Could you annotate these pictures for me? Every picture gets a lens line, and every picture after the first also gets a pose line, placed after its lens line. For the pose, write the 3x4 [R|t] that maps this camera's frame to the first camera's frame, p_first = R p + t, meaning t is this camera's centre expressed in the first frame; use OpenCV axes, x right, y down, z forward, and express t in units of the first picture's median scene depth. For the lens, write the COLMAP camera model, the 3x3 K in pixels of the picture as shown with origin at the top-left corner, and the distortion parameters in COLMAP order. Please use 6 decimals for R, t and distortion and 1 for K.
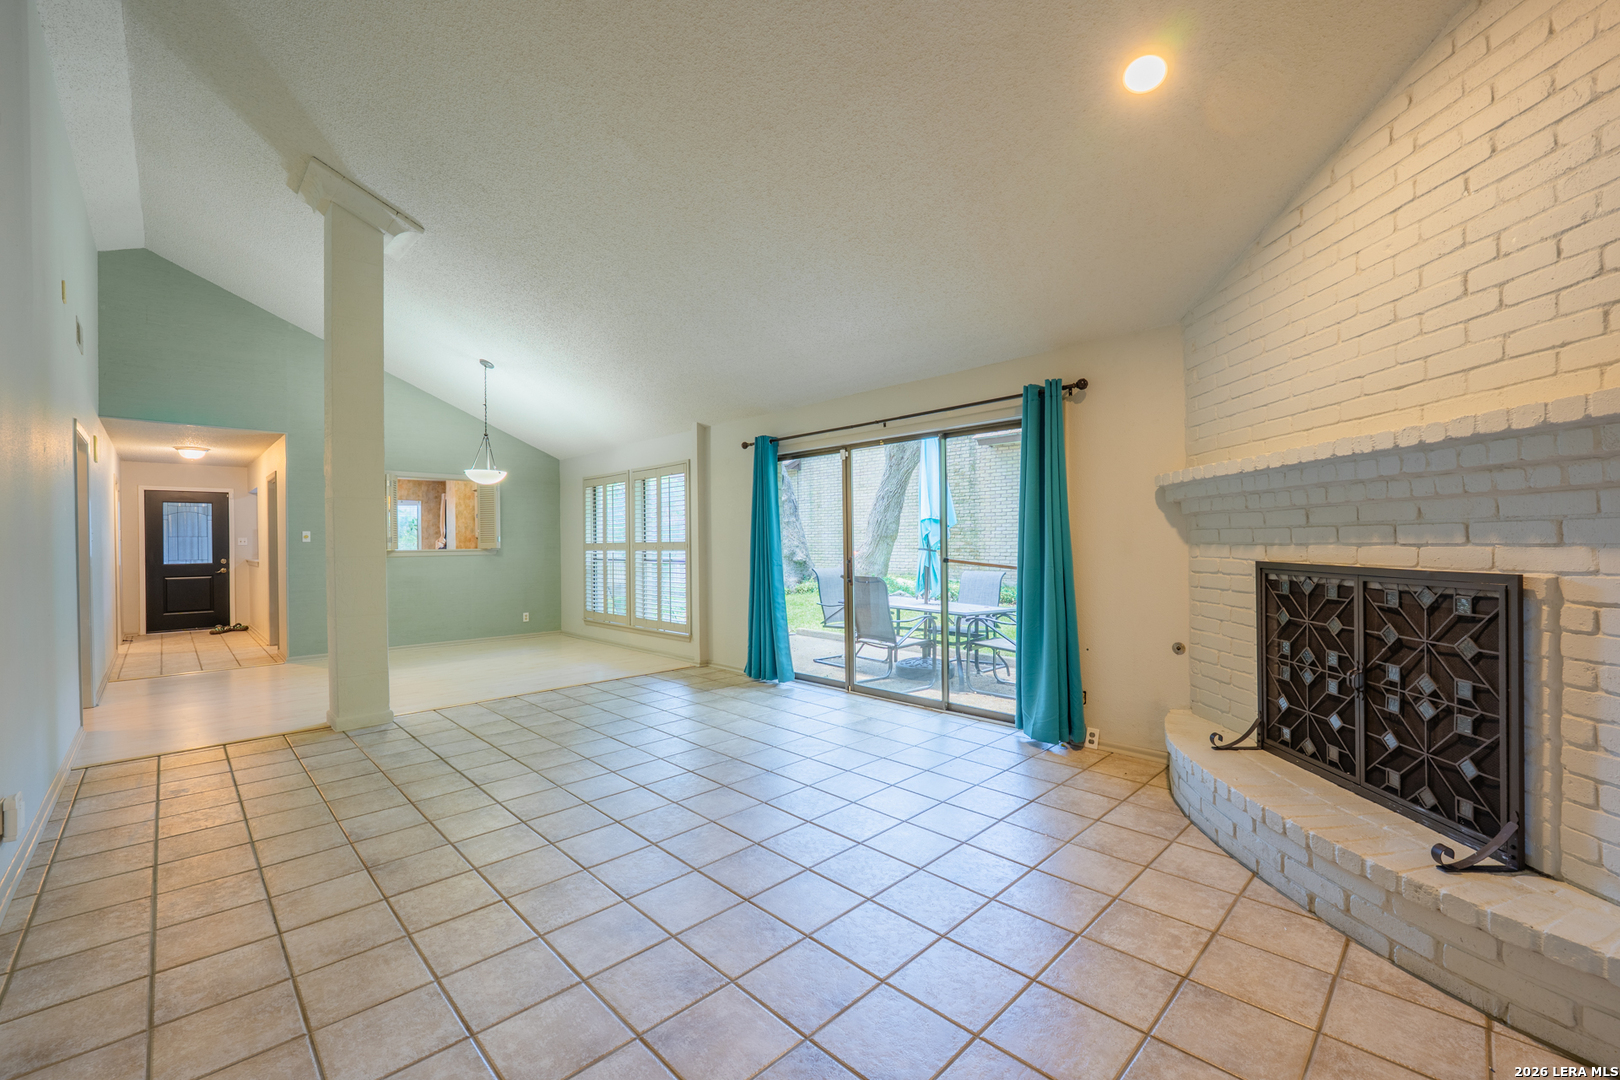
lens RADIAL K [[662.8, 0, 794.6], [0, 662.8, 541.9], [0, 0, 1]] dist [-0.003549, -0.002906]
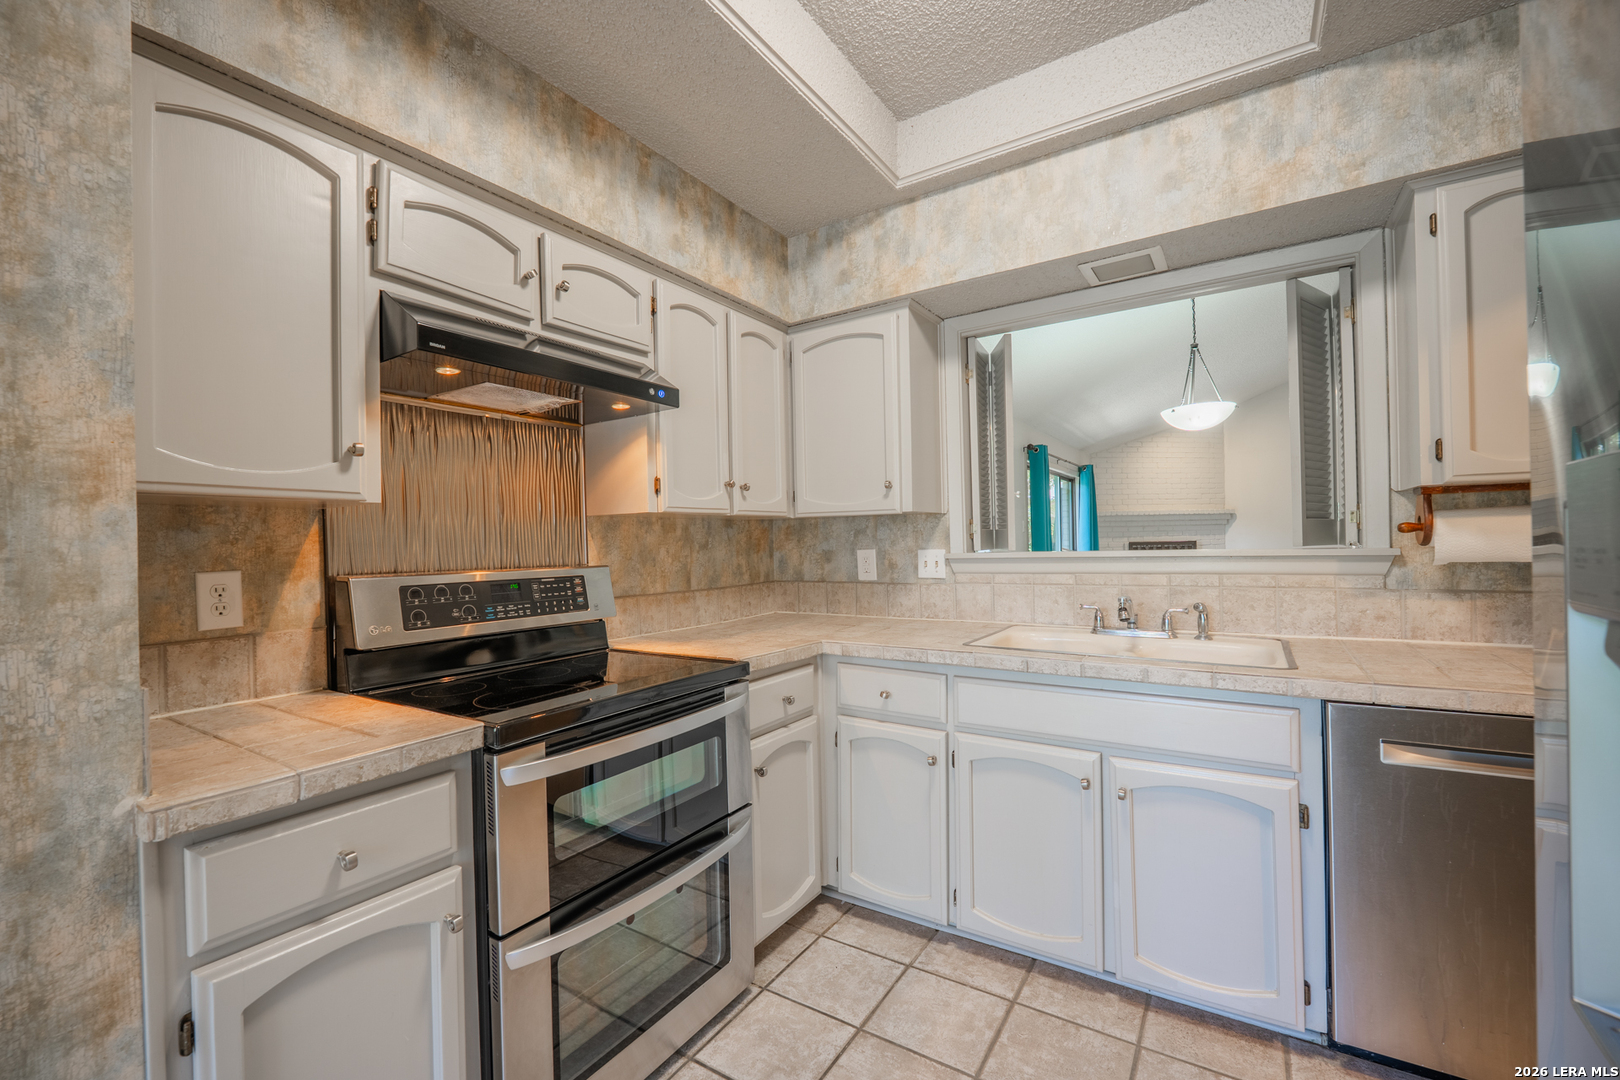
lens RADIAL K [[662.8, 0, 779.8], [0, 662.8, 545.5], [0, 0, 1]] dist [-0.003549, -0.002906]
pose [[-0.201382, 0.010085, 0.979461, -2.234190], [0.026418, 0.999639, -0.004861, 0.017676], [-0.979156, 0.024897, -0.201576, 3.473045]]
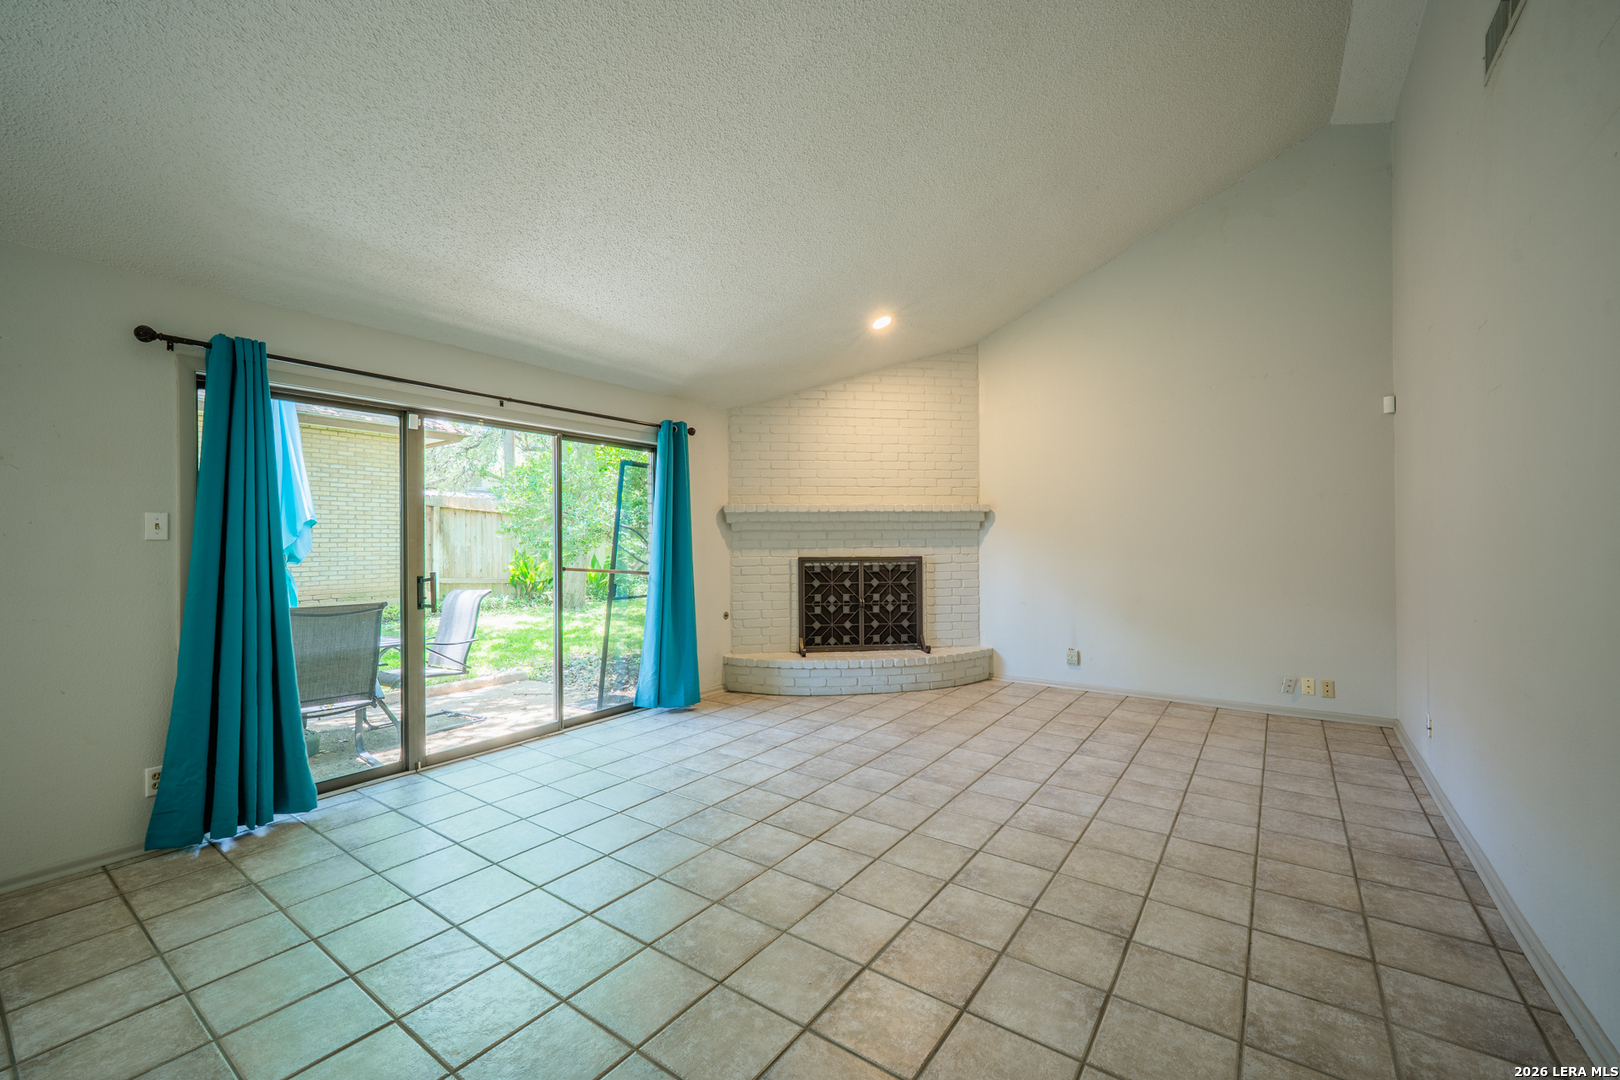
lens RADIAL K [[662.8, 0, 784.6], [0, 662.8, 546.8], [0, 0, 1]] dist [-0.003549, -0.002906]
pose [[-0.165774, 0.009820, 0.986115, -1.266556], [0.014243, 0.999870, -0.007562, 0.012952], [-0.986061, 0.012792, -0.165892, 1.419068]]
